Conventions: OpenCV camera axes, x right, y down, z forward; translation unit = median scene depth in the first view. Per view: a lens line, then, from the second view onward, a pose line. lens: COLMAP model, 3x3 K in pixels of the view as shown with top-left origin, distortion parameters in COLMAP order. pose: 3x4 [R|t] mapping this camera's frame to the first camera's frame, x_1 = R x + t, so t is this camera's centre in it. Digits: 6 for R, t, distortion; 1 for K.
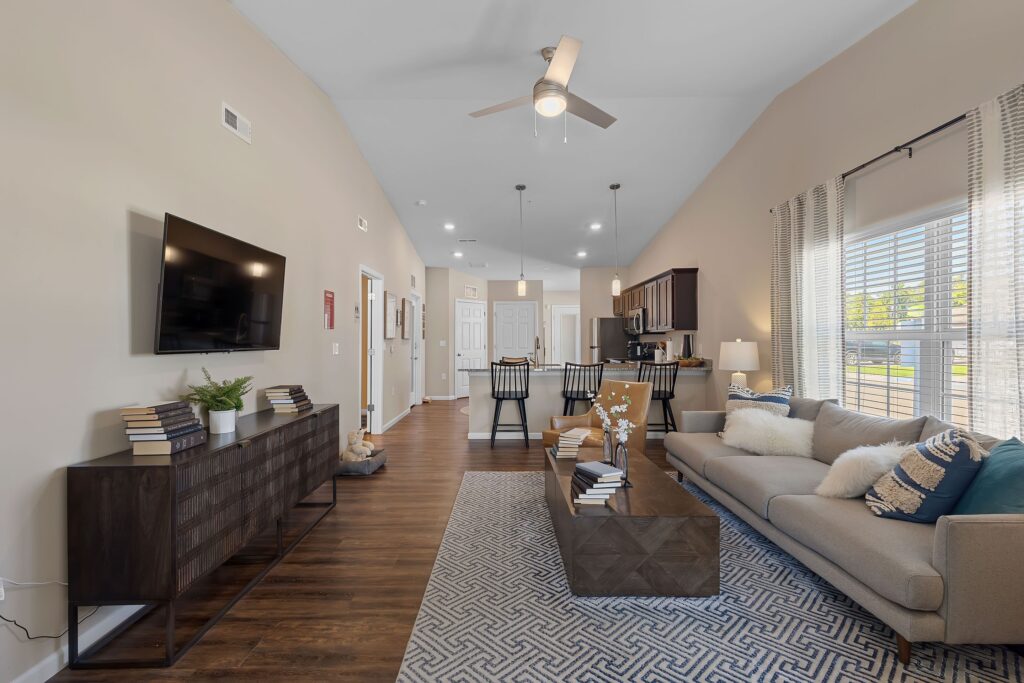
lens RADIAL K [[467.2, 0, 507.1], [0, 467.2, 343.1], [0, 0, 1]] dist [0.011855, -0.001775]
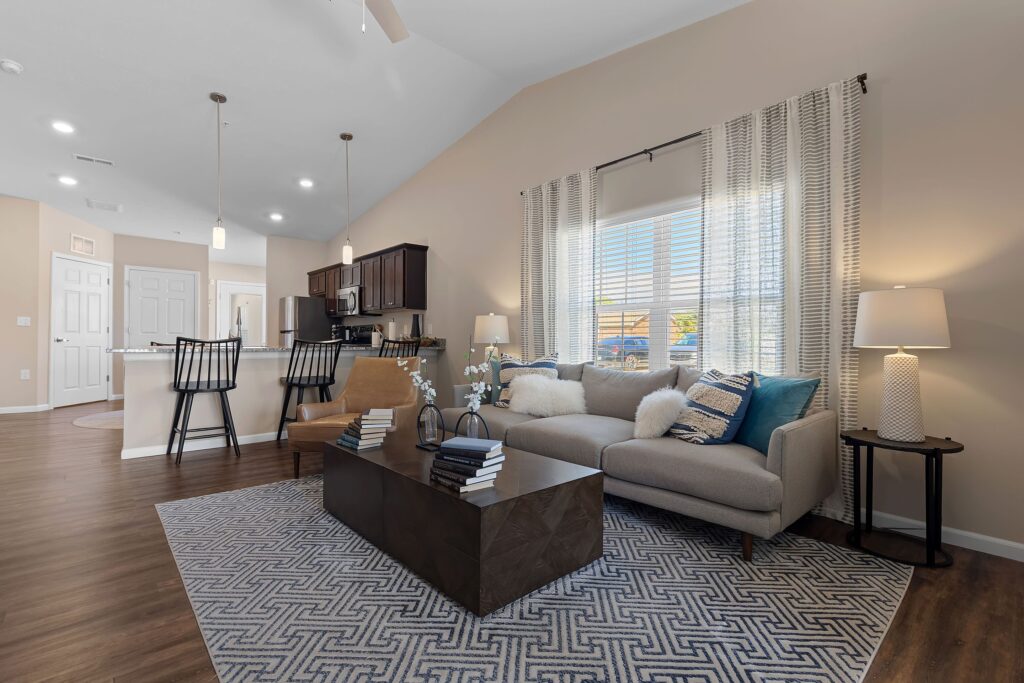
lens RADIAL K [[467.2, 0, 512.7], [0, 467.2, 340.0], [0, 0, 1]] dist [0.011855, -0.001775]
pose [[0.743930, 0.008009, 0.668210, -0.157387], [-0.004542, 0.999966, -0.006928, 0.057962], [-0.668243, 0.002119, 0.743940, 0.217301]]
